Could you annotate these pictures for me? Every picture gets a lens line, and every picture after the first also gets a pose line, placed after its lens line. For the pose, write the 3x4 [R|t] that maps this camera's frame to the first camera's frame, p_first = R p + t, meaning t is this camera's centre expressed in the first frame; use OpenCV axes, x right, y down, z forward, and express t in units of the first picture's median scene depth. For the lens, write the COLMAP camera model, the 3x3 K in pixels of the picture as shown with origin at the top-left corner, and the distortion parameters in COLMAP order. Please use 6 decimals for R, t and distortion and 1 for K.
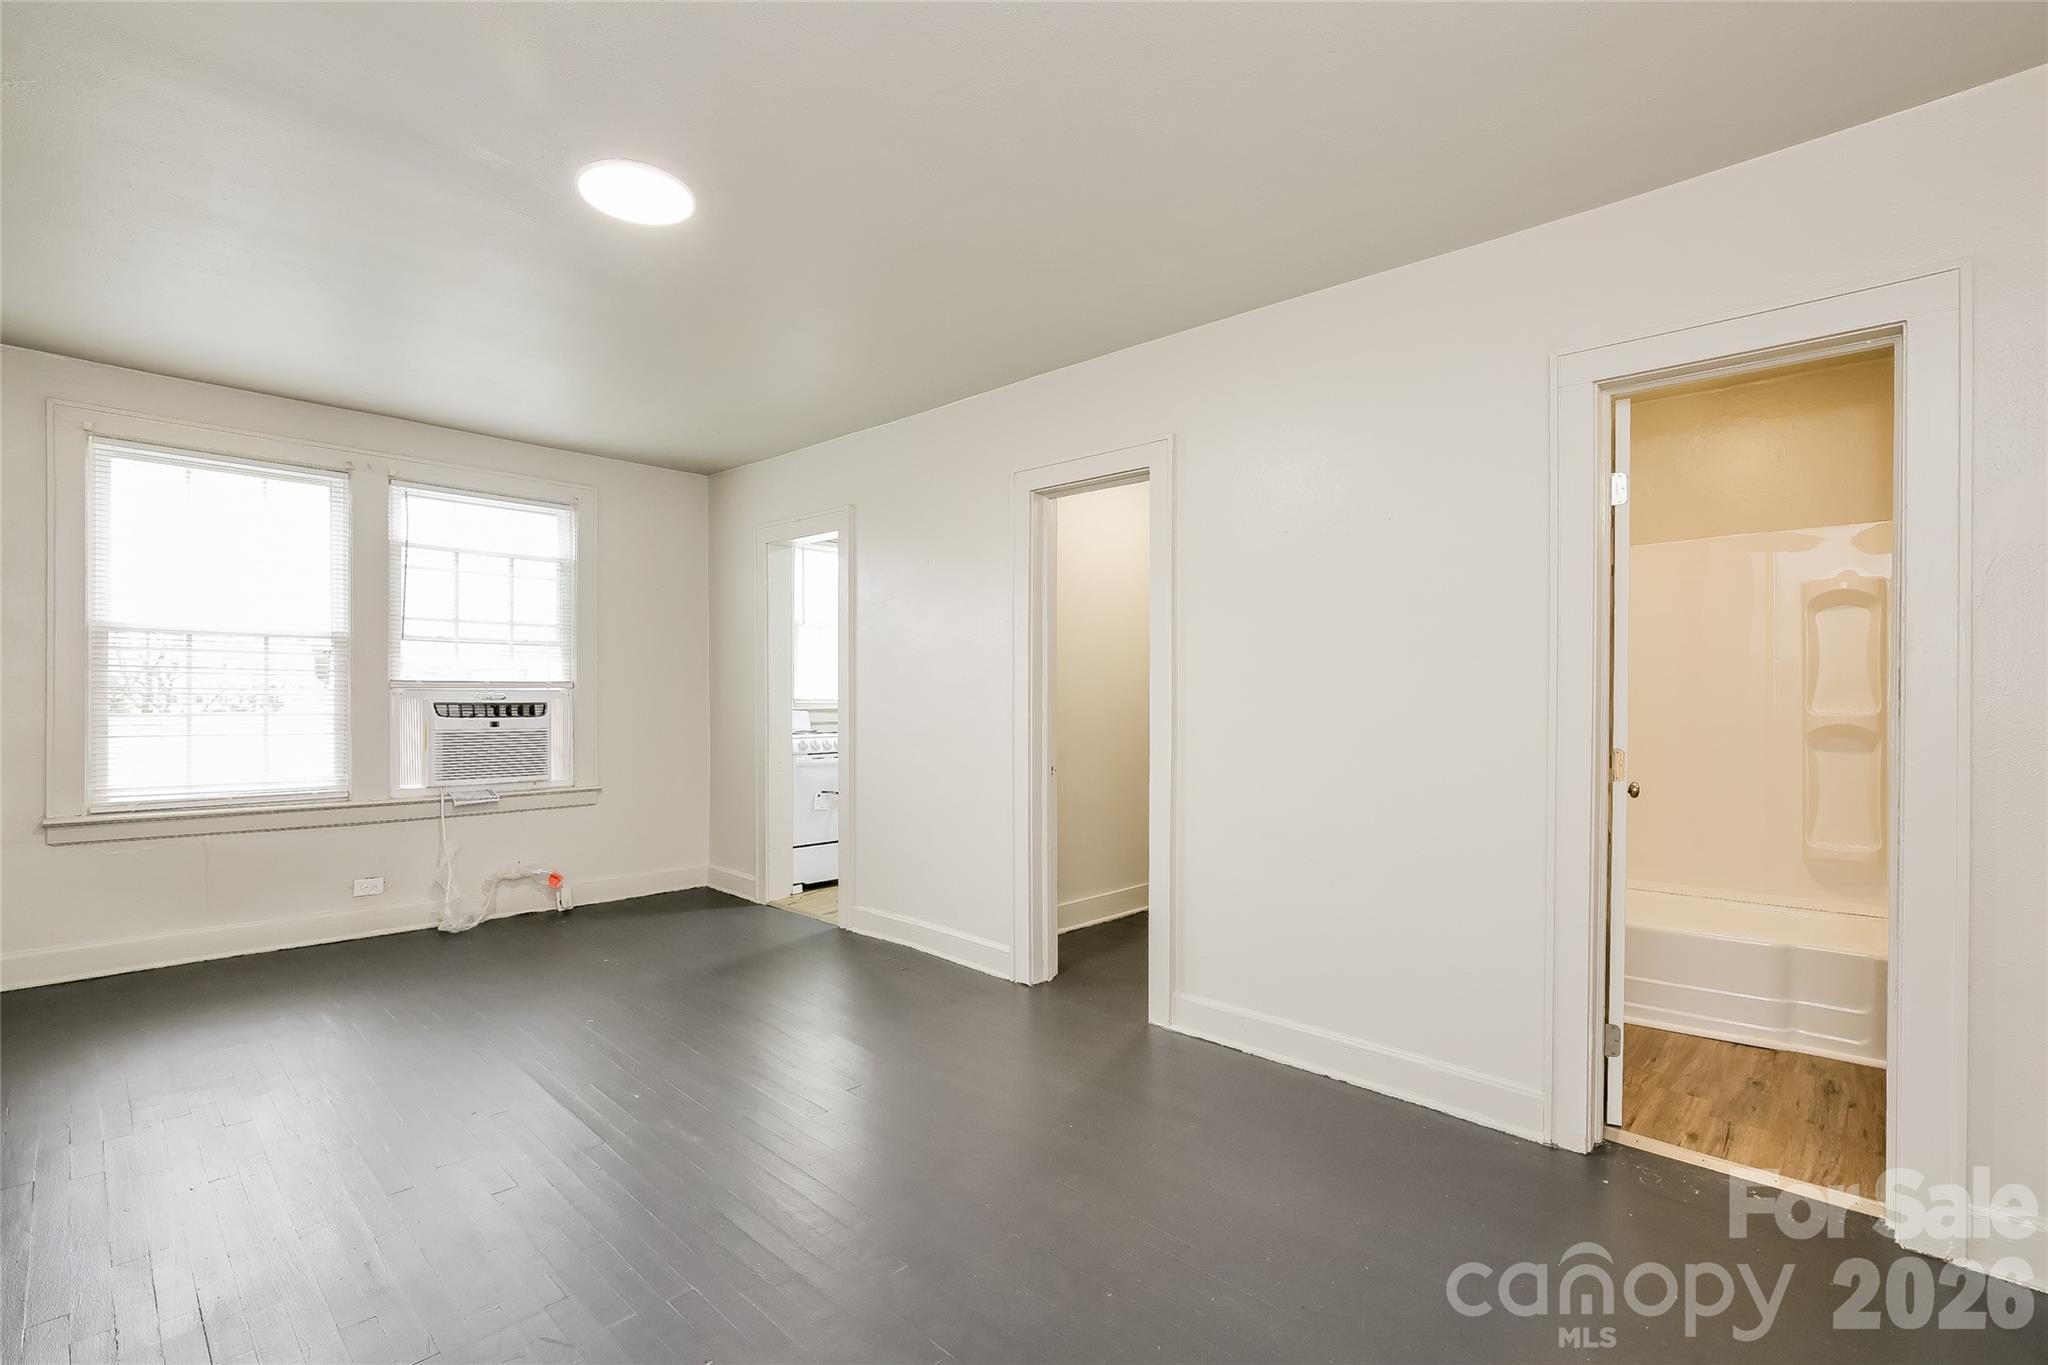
lens RADIAL K [[943.8, 0, 1024.0], [0, 943.8, 682.5], [0, 0, 1]] dist [-0.000356, -0.000136]
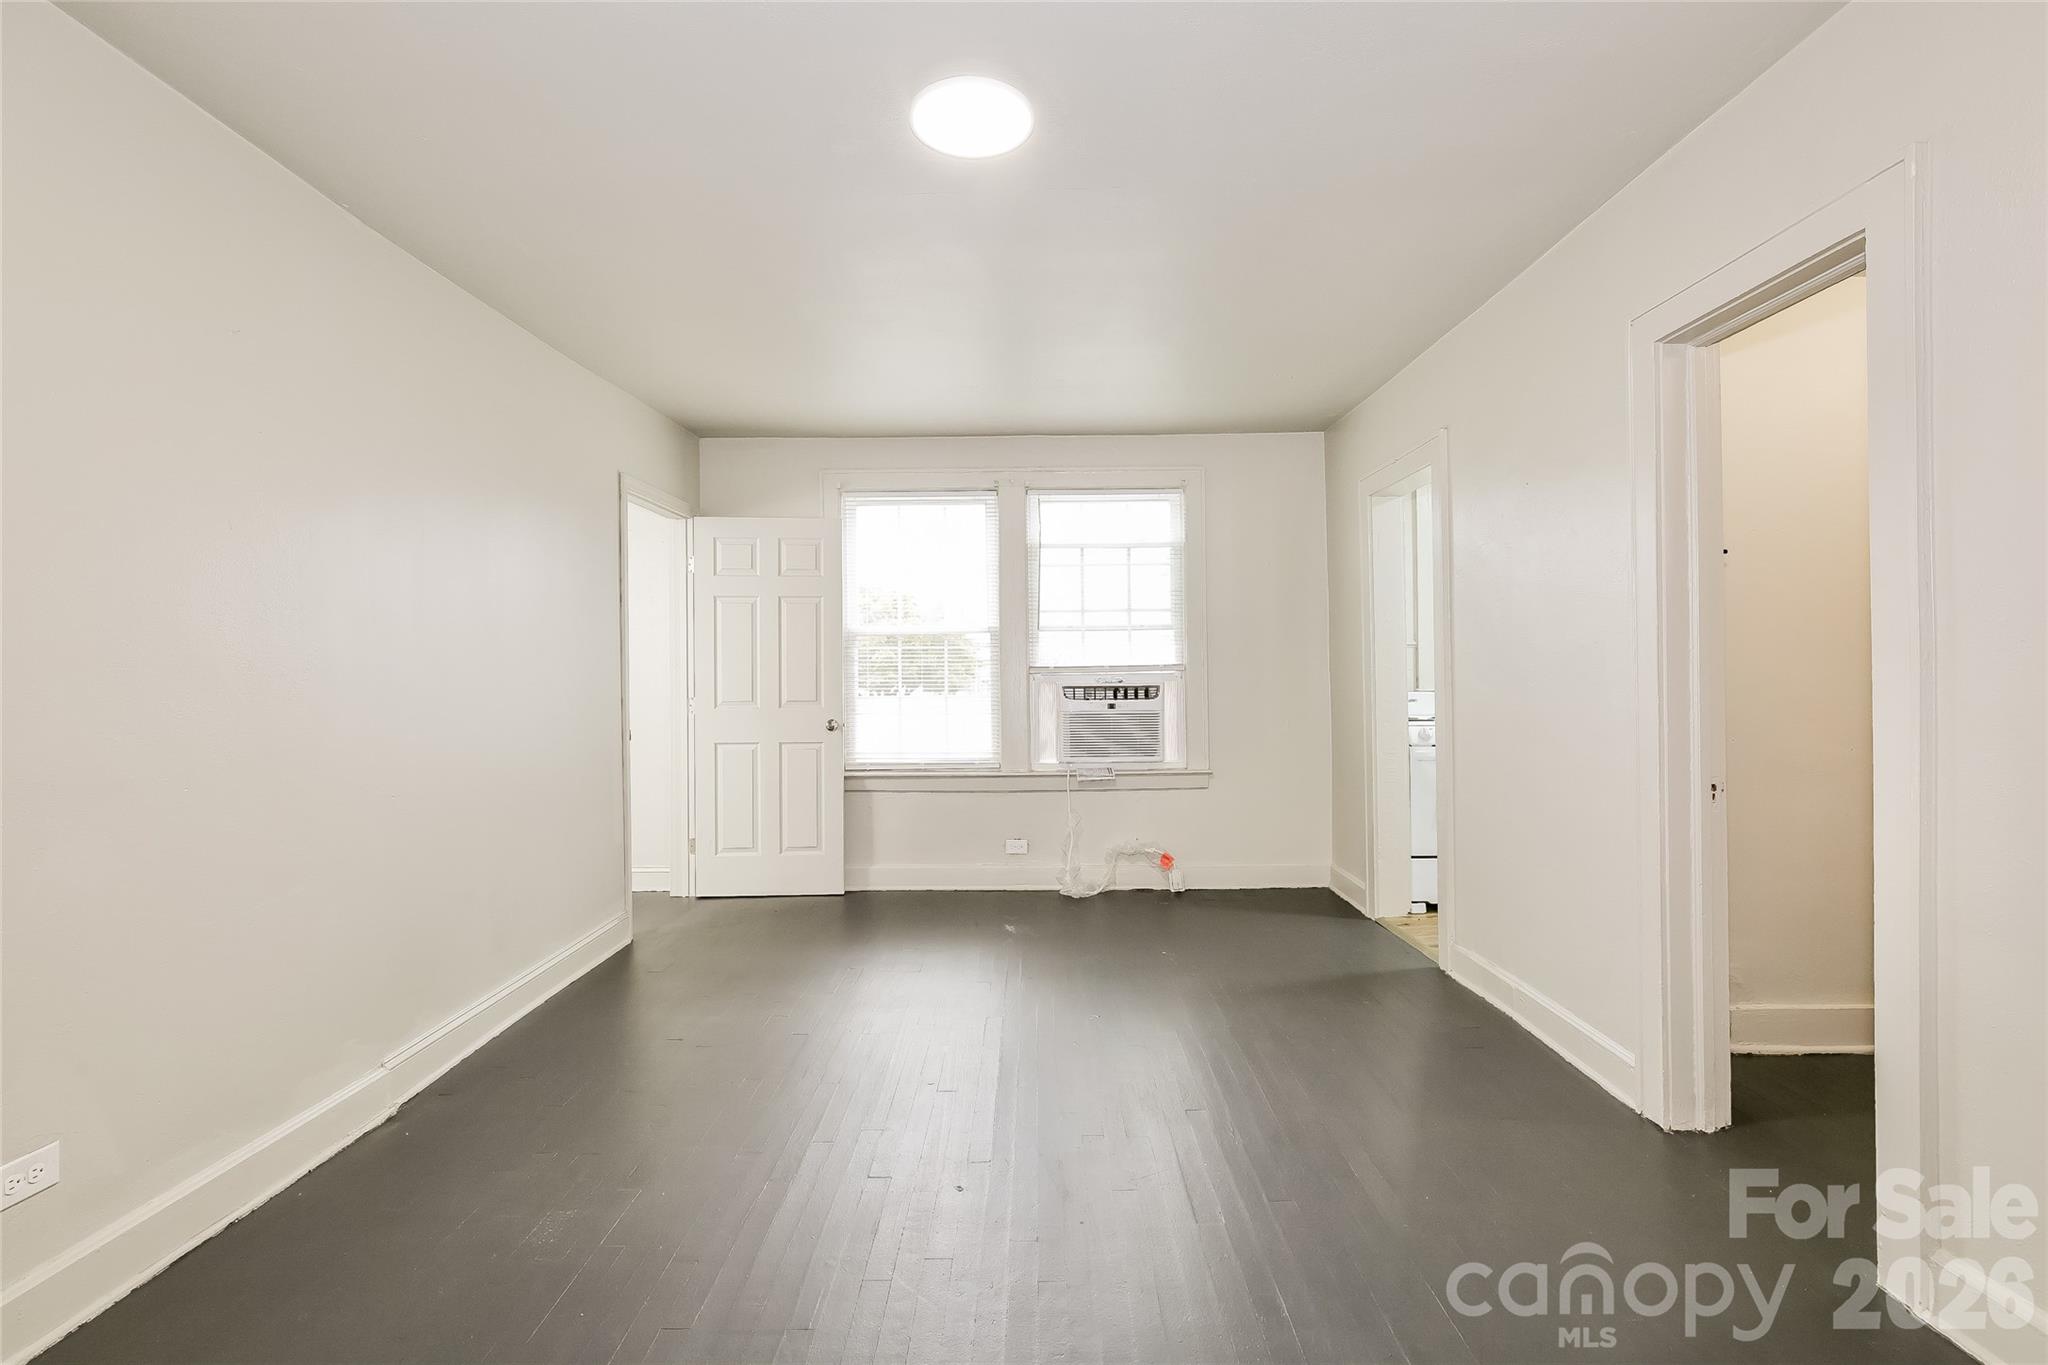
lens RADIAL K [[957.9, 0, 1023.0], [0, 957.9, 670.7], [0, 0, 1]] dist [0.001340, -0.000197]
pose [[0.680532, -0.018802, -0.732477, 0.158437], [0.025946, 0.999662, -0.001554, 0.003468], [0.732259, -0.017947, 0.680790, 0.197066]]
